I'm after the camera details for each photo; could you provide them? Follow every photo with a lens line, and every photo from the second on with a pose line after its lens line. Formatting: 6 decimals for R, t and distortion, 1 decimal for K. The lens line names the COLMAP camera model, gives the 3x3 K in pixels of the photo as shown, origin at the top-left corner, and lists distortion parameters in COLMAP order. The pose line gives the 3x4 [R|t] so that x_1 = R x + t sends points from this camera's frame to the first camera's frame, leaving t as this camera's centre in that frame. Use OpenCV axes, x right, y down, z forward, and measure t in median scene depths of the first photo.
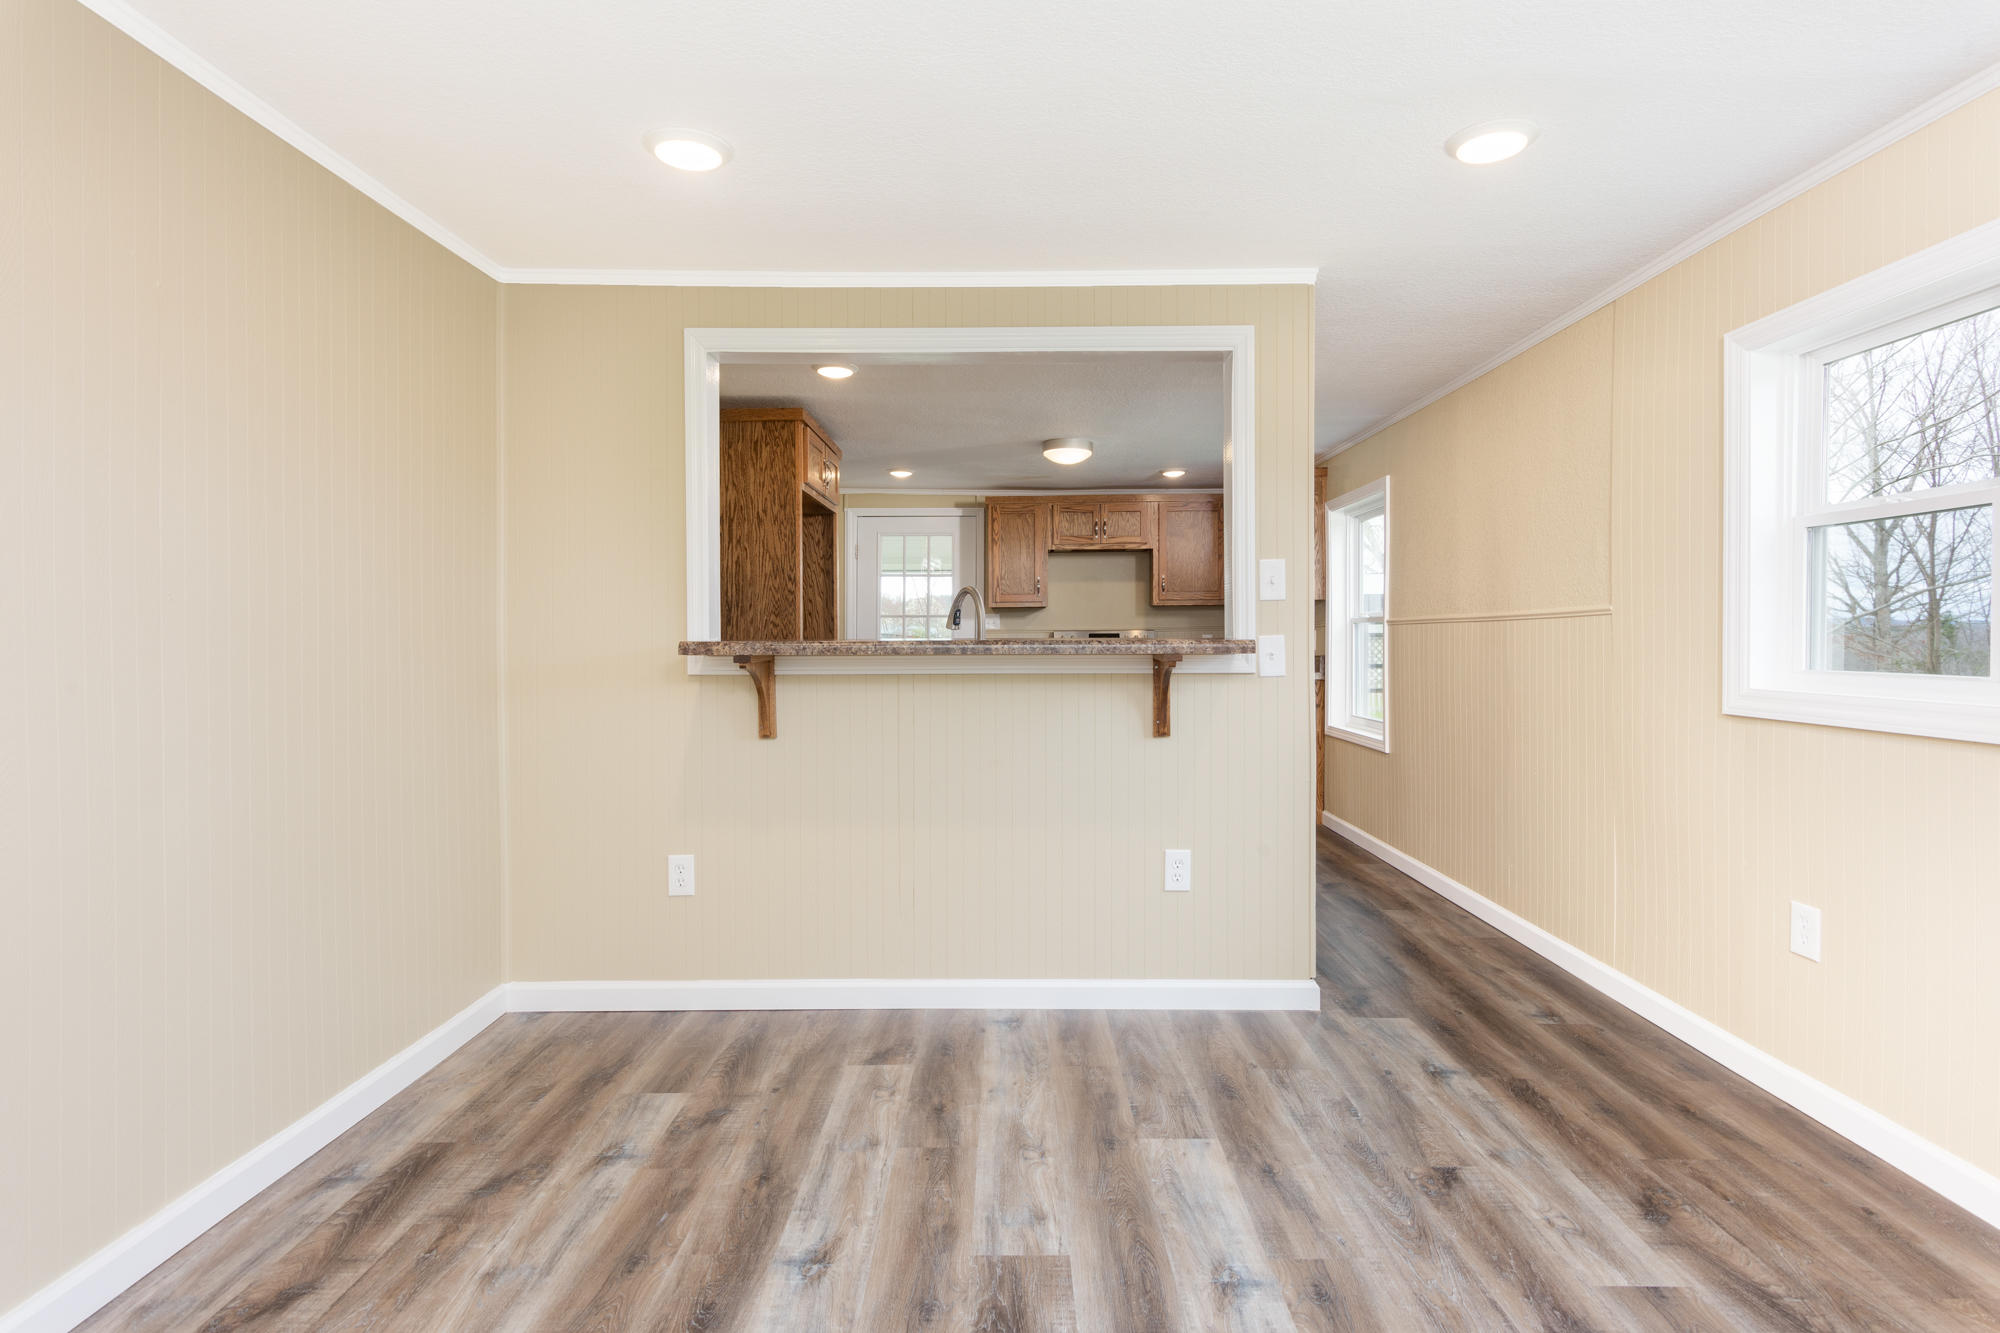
lens RADIAL K [[982.5, 0, 999.6], [0, 982.5, 667.1], [0, 0, 1]] dist [-0.000466, 0.000573]
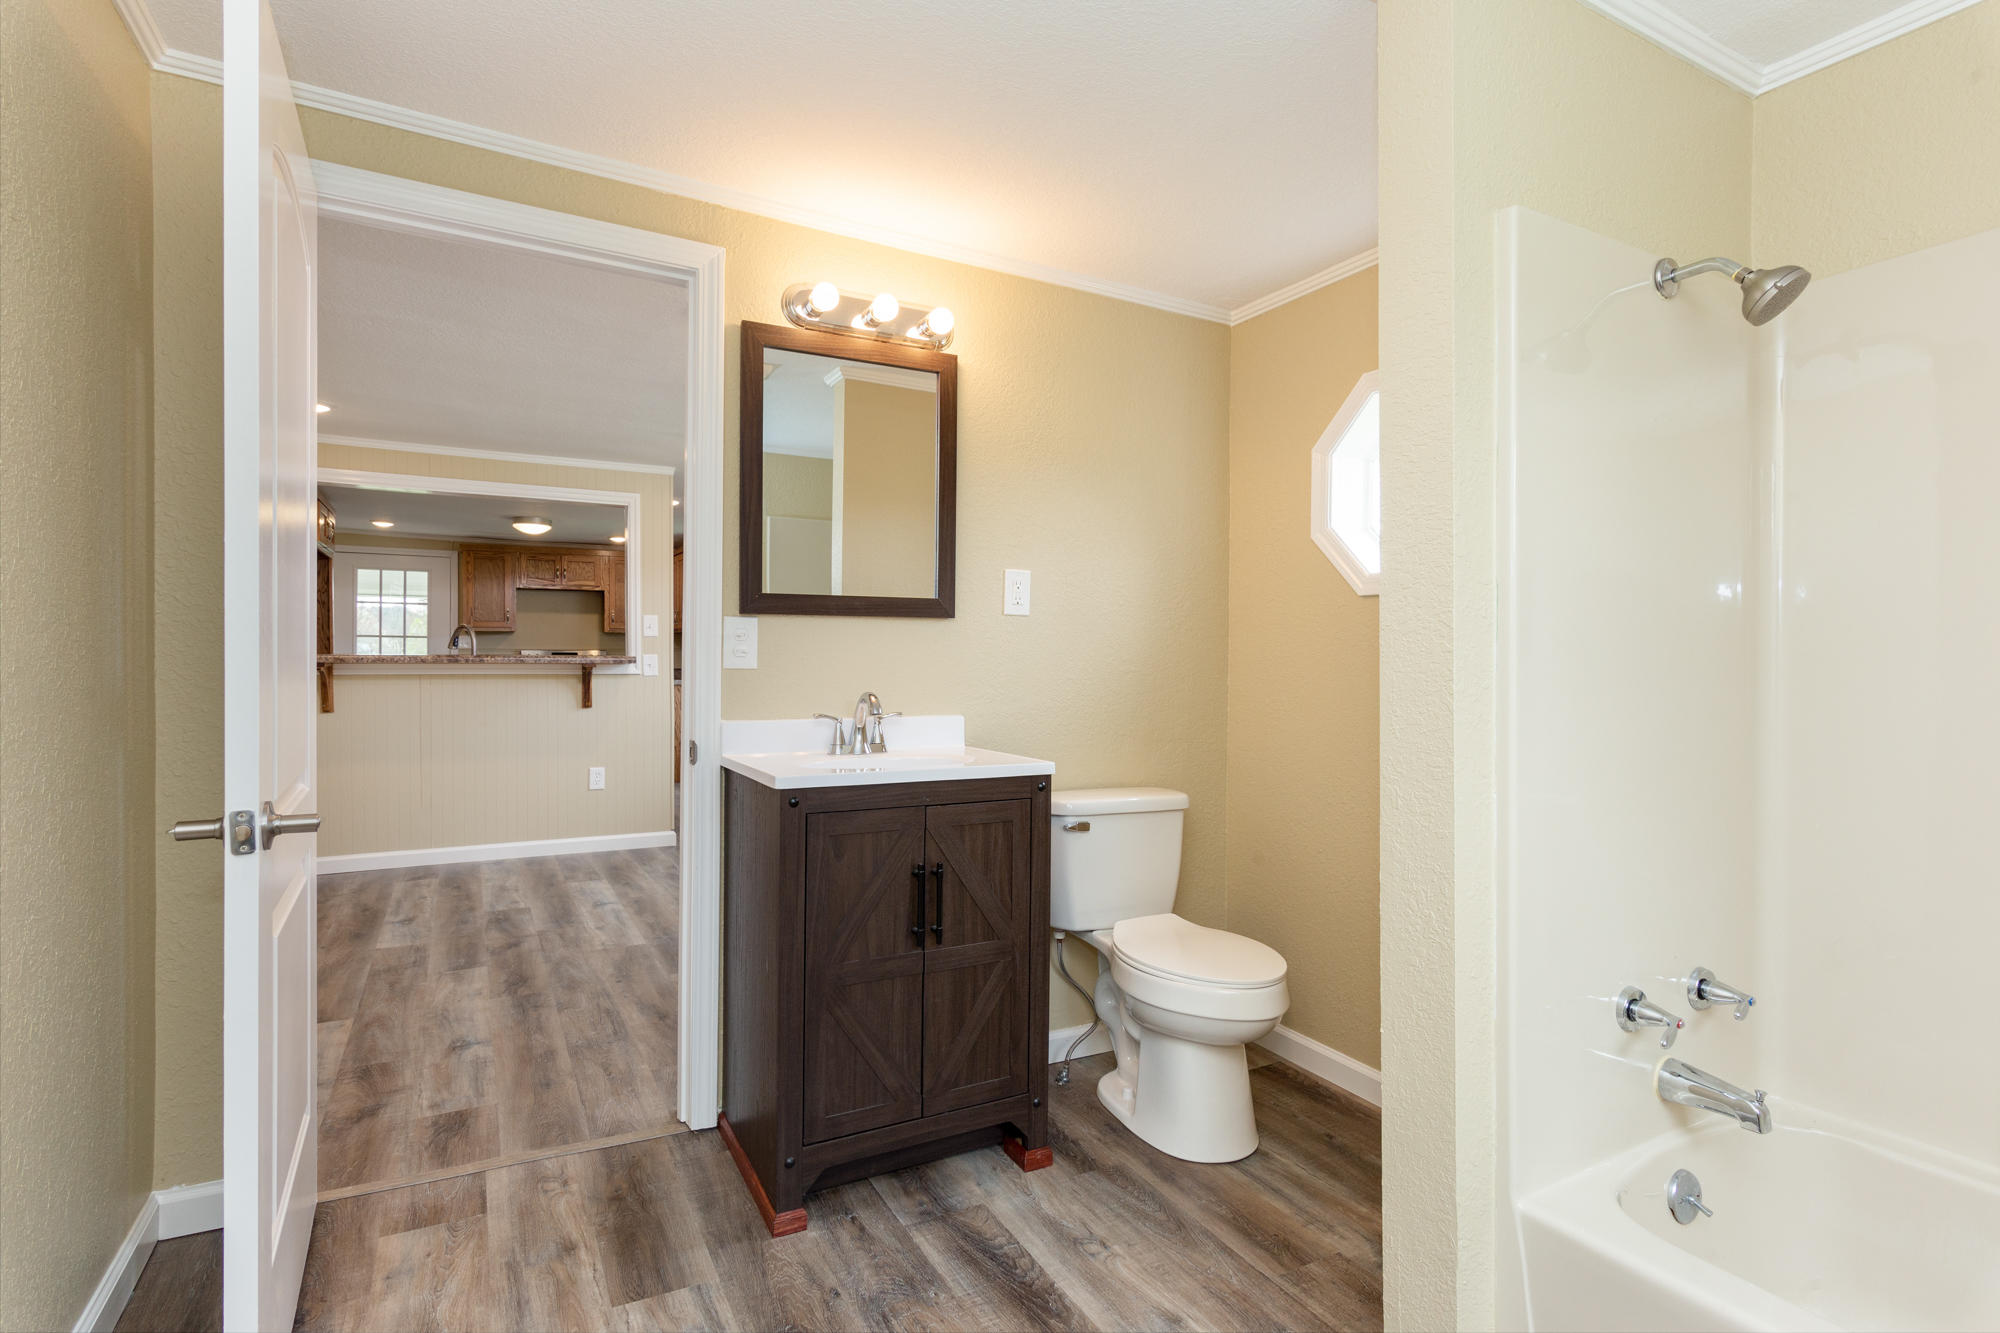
lens RADIAL K [[982.5, 0, 1062.0], [0, 982.5, 683.0], [0, 0, 1]] dist [-0.000466, 0.000573]
pose [[0.848076, -0.002067, 0.529870, -0.067653], [0.004747, 0.999982, -0.003696, 0.038082], [-0.529853, 0.005649, 0.848071, -1.195341]]
